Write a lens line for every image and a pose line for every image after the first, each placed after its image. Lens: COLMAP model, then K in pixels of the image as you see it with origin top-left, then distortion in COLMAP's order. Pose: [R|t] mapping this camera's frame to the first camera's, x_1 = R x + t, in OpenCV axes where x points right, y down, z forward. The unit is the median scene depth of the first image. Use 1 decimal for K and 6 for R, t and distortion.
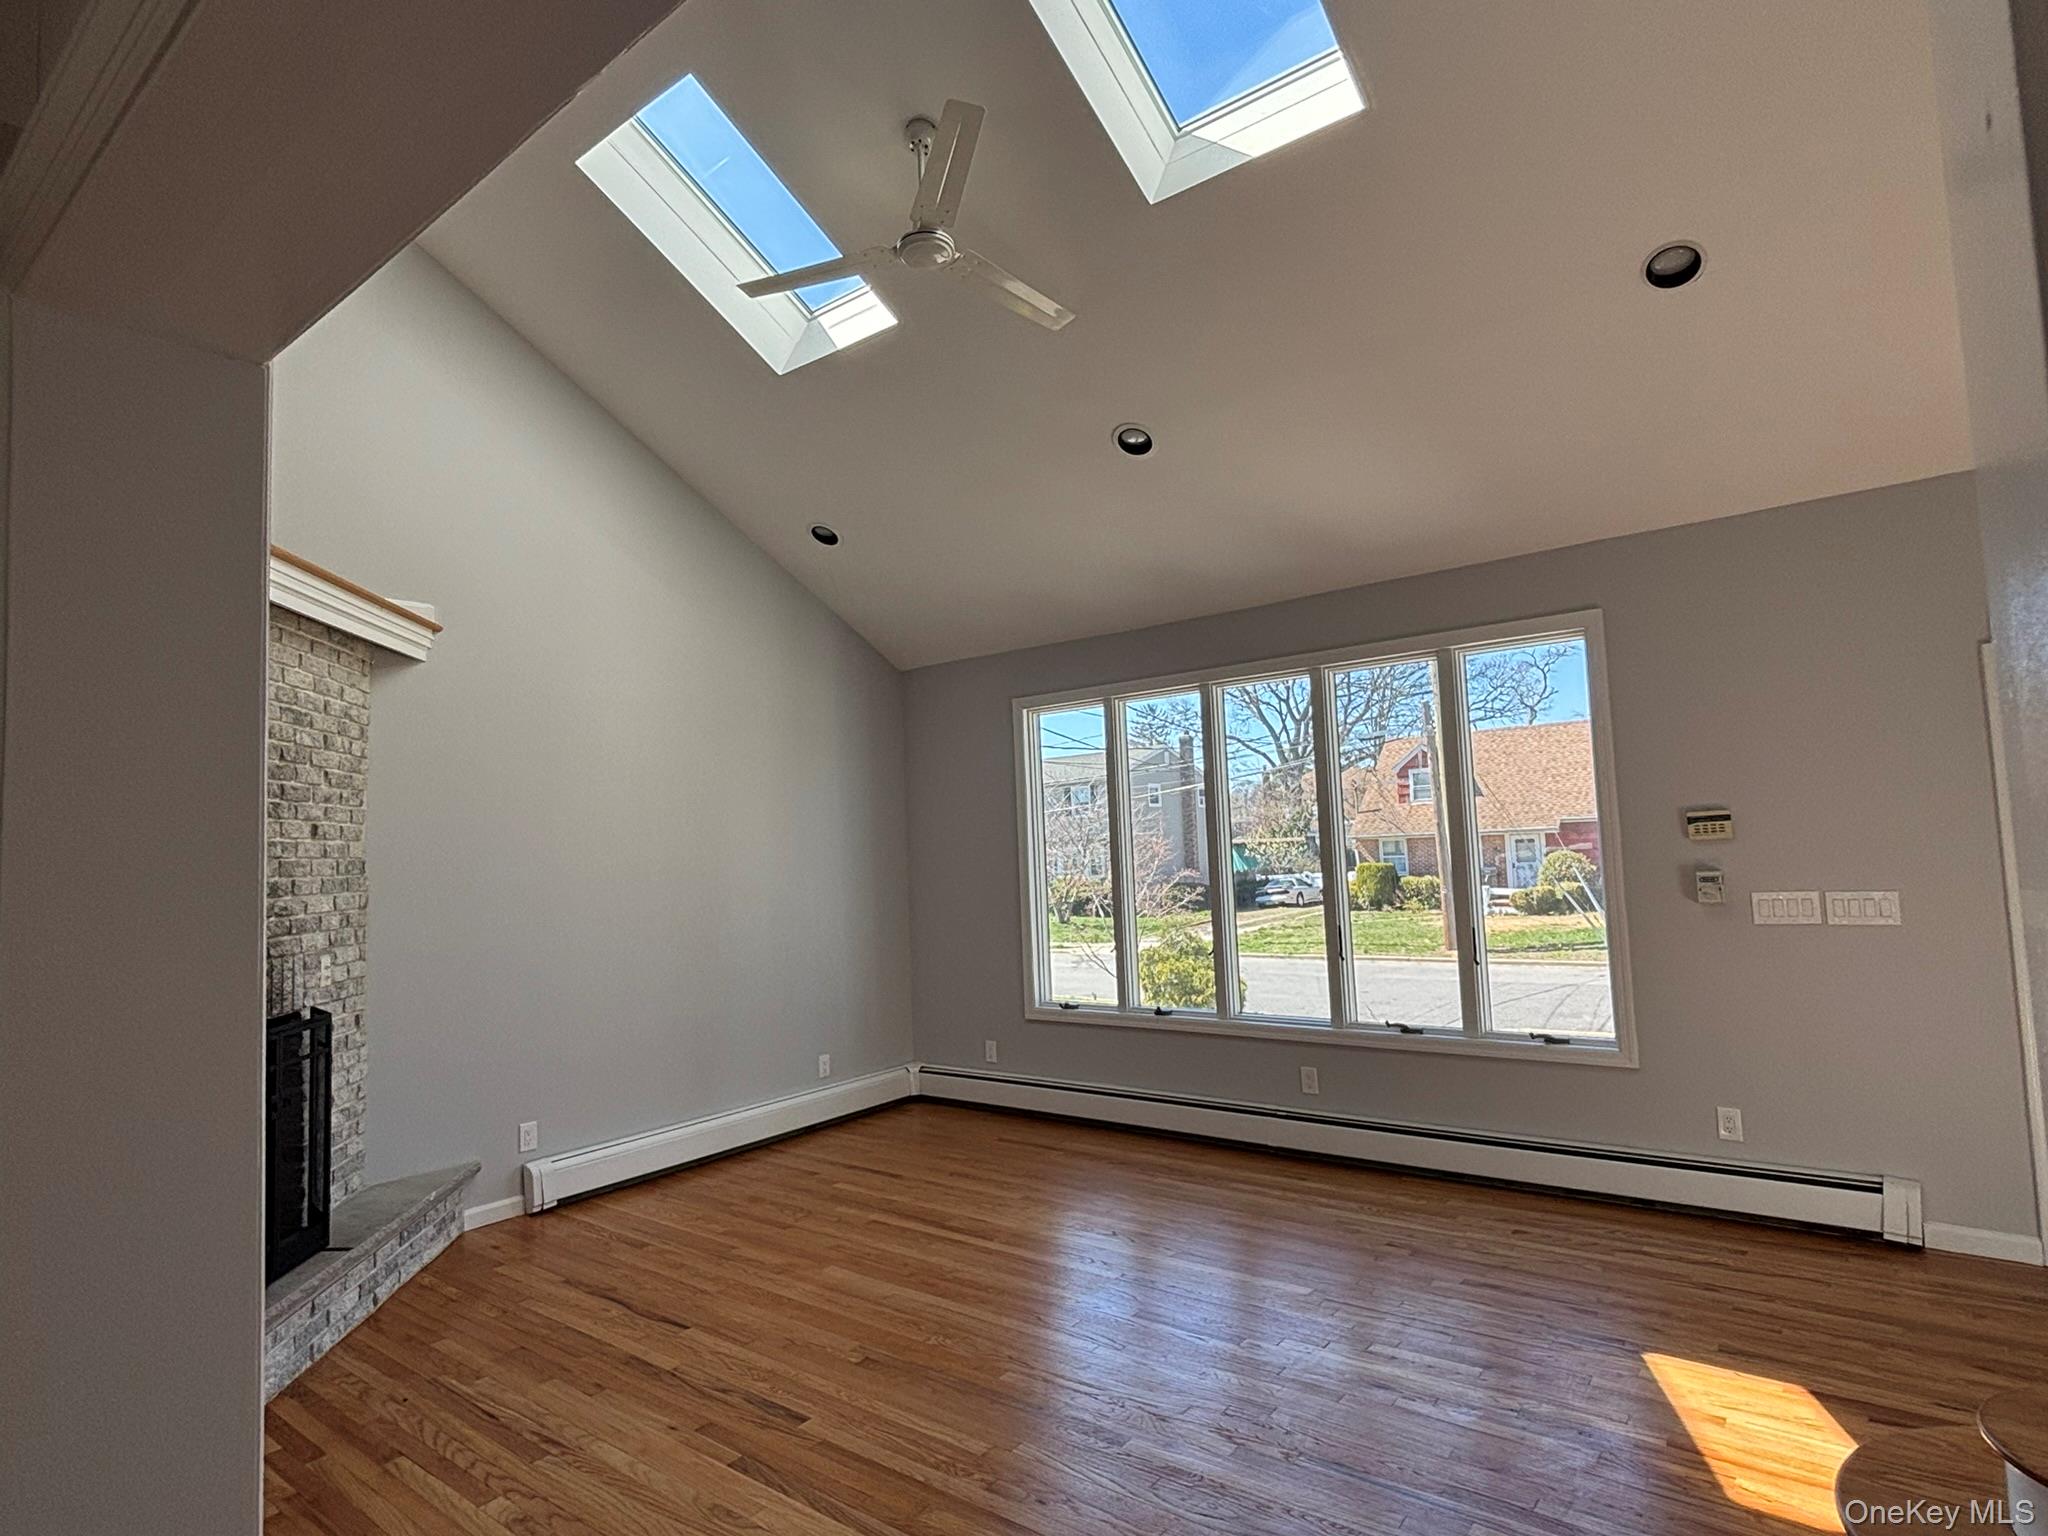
lens RADIAL K [[1089.2, 0, 1025.1], [0, 1089.2, 770.9], [0, 0, 1]] dist [-0.000199, -0.000153]
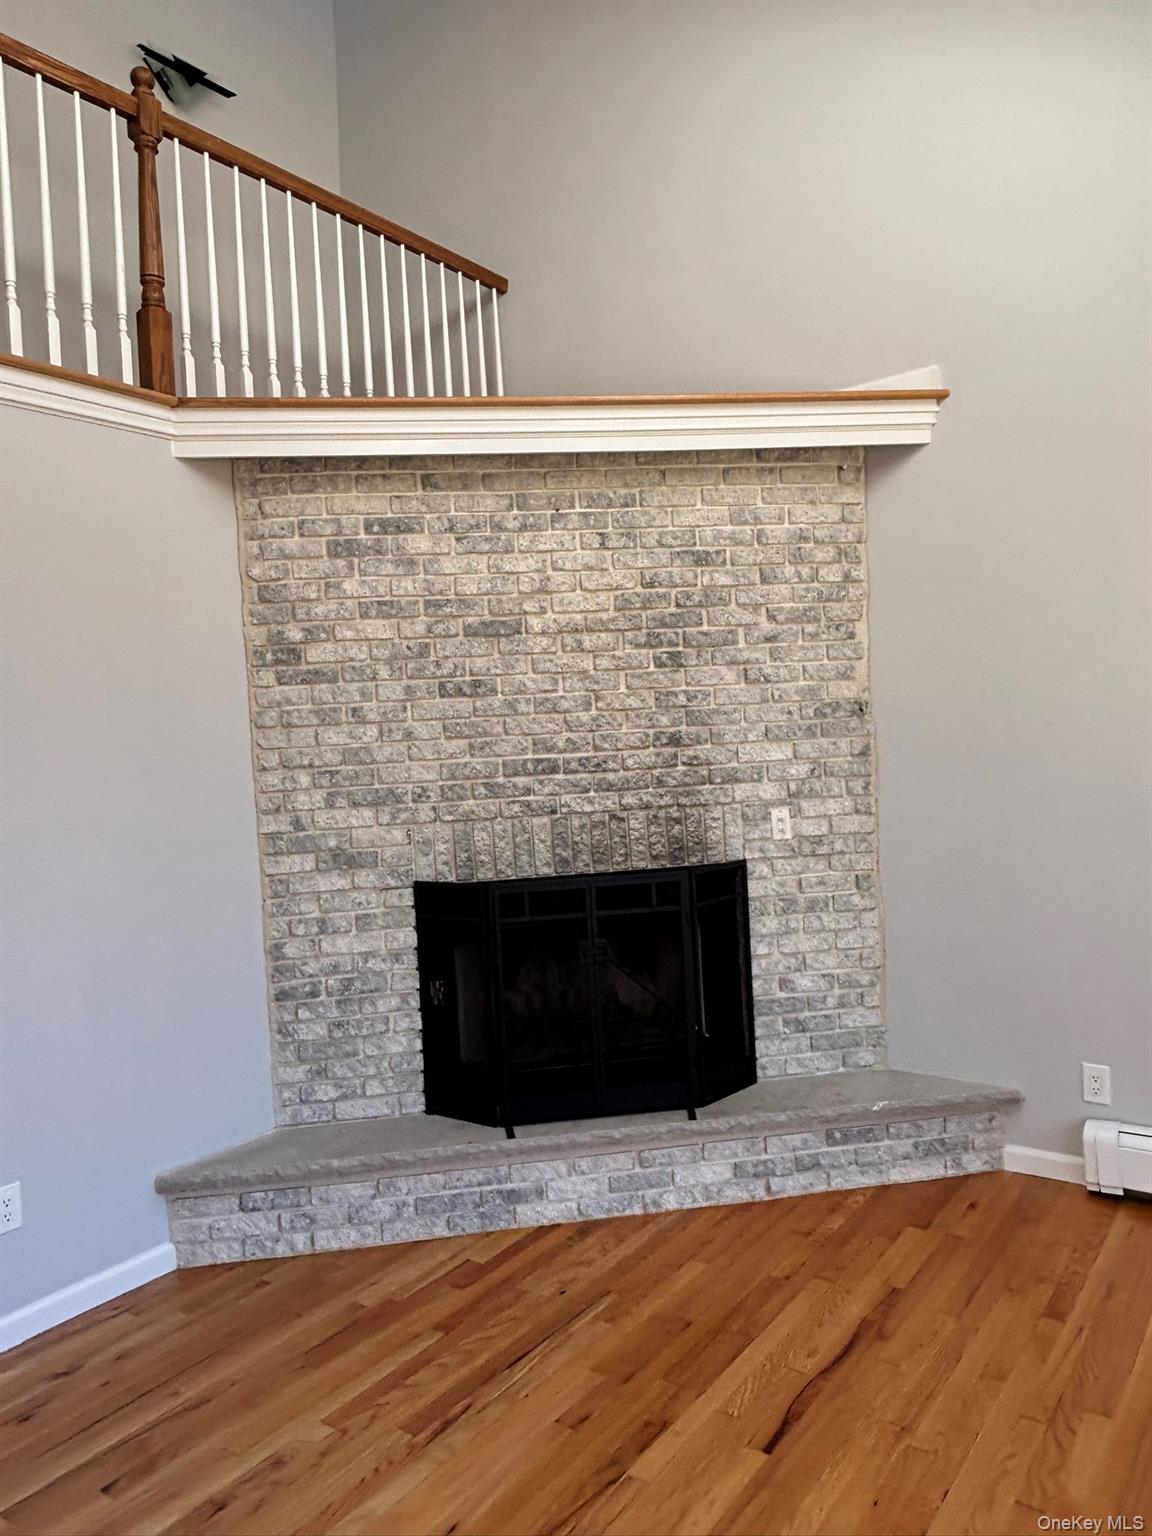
lens RADIAL K [[1035.2, 0, 576.2], [0, 1035.2, 759.8], [0, 0, 1]] dist [-0.001905, -0.007598]
pose [[0.015501, 0.045104, -0.998862, 0.237272], [0.131639, 0.990194, 0.046755, 0.067448], [0.991177, -0.132214, 0.009411, 0.846389]]
